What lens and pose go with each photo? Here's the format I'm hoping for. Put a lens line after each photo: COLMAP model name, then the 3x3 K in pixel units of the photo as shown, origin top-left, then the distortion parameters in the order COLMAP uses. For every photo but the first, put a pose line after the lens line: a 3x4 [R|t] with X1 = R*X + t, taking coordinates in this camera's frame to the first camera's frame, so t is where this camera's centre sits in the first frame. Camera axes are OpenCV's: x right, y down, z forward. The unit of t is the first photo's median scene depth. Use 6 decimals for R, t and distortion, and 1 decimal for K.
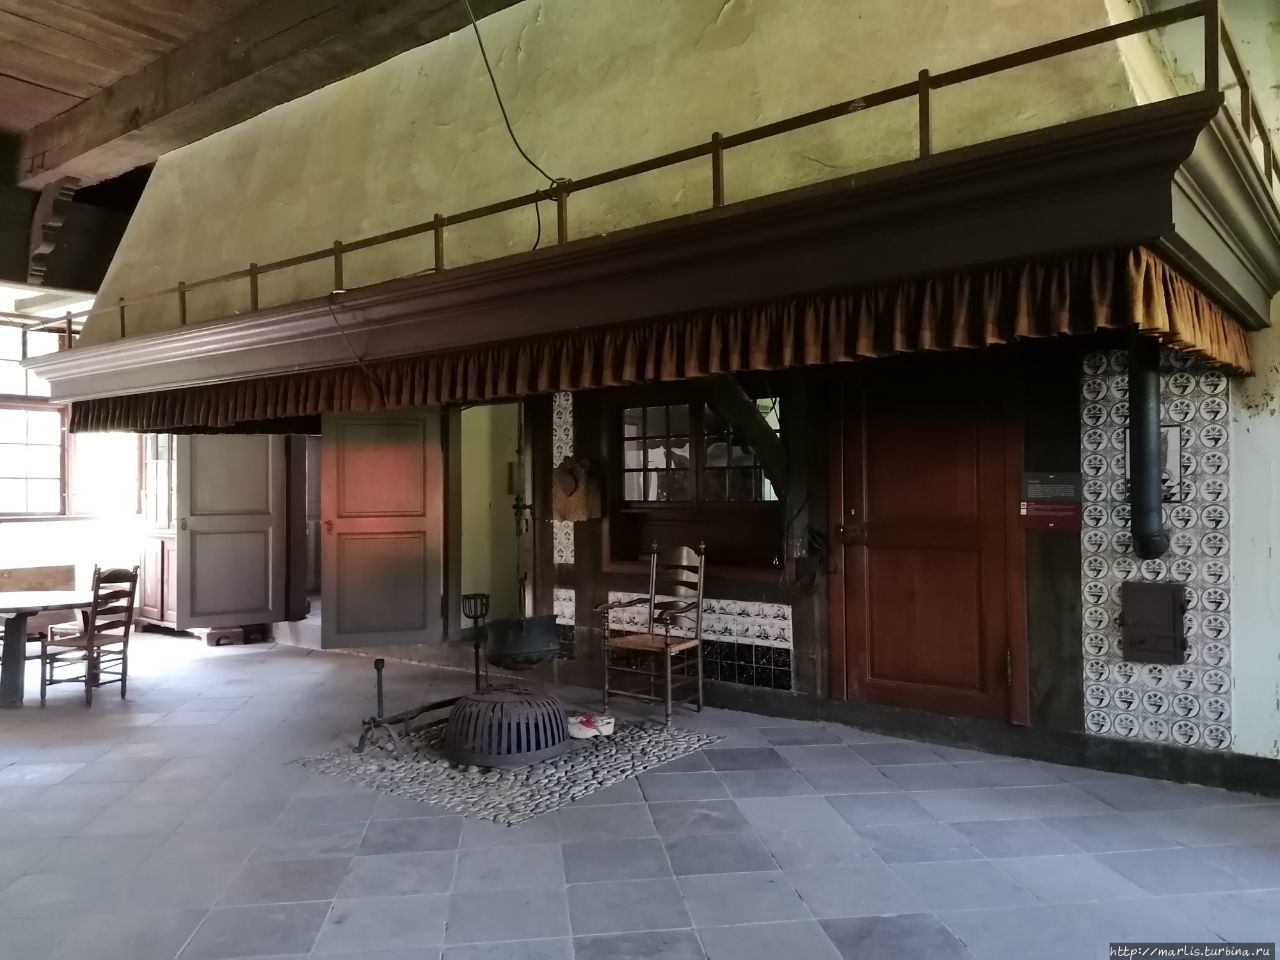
lens RADIAL K [[958.3, 0, 640.0], [0, 958.3, 480.0], [0, 0, 1]] dist [0.115006, -0.151899]
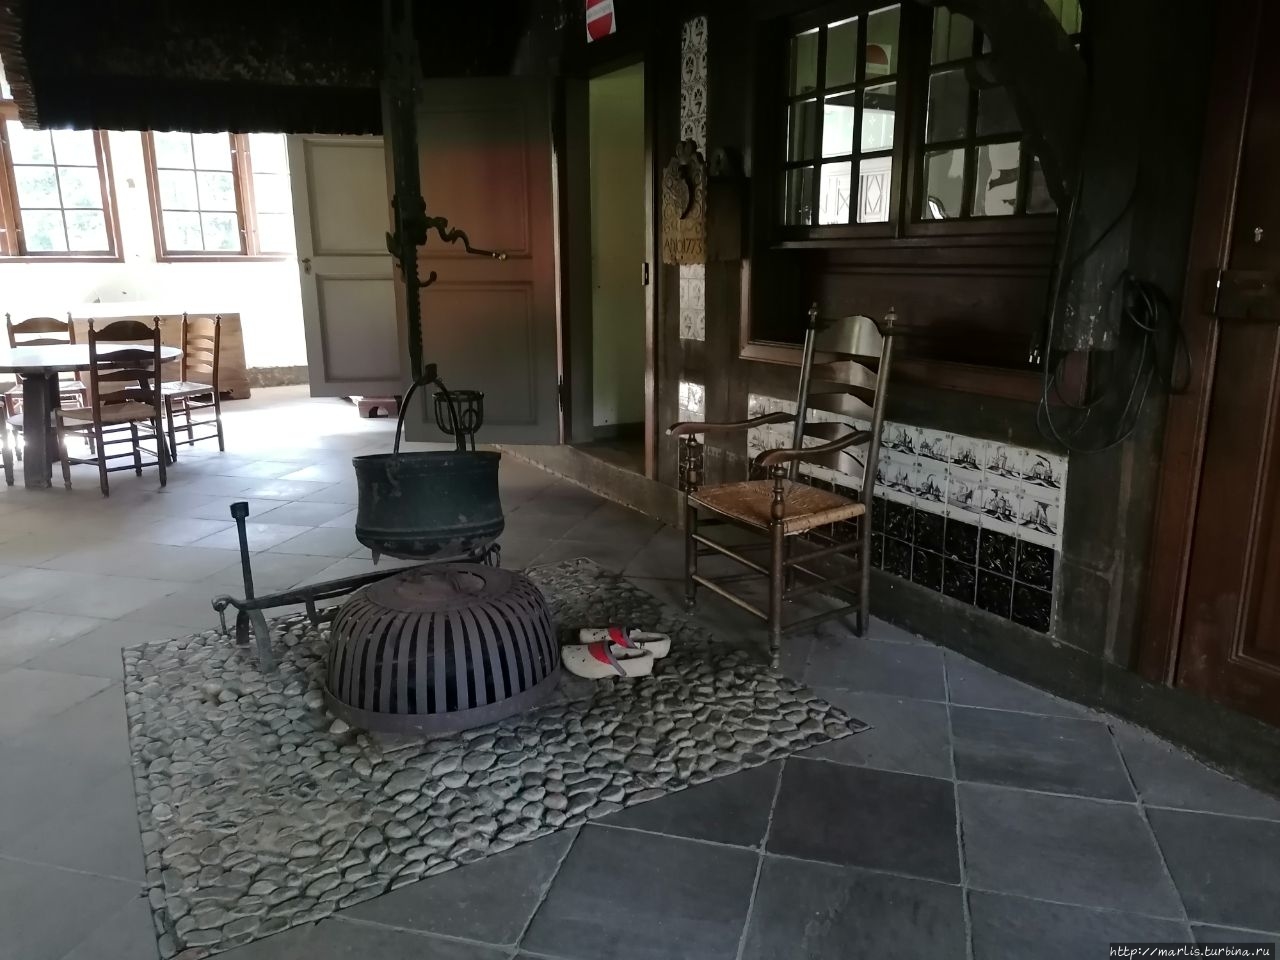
lens RADIAL K [[958.3, 0, 640.0], [0, 958.3, 480.0], [0, 0, 1]] dist [0.115006, -0.151899]
pose [[0.925662, 0.091119, -0.367214, 0.137292], [0.001524, 0.969661, 0.244449, 0.030401], [0.378347, -0.226837, 0.897440, 0.511058]]
